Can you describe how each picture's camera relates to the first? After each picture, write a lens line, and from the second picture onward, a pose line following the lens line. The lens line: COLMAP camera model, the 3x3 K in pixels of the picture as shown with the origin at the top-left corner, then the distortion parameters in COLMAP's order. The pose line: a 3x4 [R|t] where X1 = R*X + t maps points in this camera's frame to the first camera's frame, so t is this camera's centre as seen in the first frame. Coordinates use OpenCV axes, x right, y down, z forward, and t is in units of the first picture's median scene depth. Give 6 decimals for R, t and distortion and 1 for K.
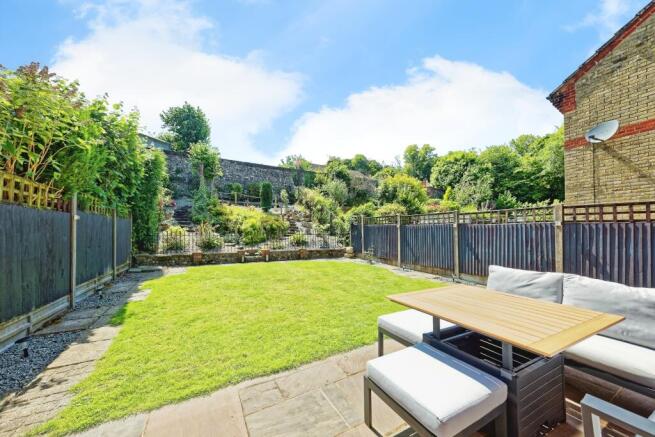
lens RADIAL K [[233.7, 0, 325.5], [0, 233.7, 233.2], [0, 0, 1]] dist [0.020056, -0.000009]
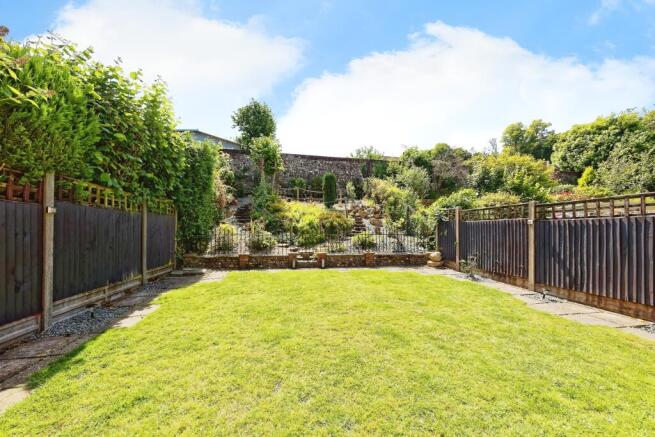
lens RADIAL K [[233.7, 0, 325.5], [0, 233.7, 233.2], [0, 0, 1]] dist [0.020056, -0.000009]
pose [[0.953389, 0.006323, -0.301678, -0.002316], [-0.005231, 0.999977, 0.004427, -0.000437], [0.301699, -0.002643, 0.953400, 0.197974]]
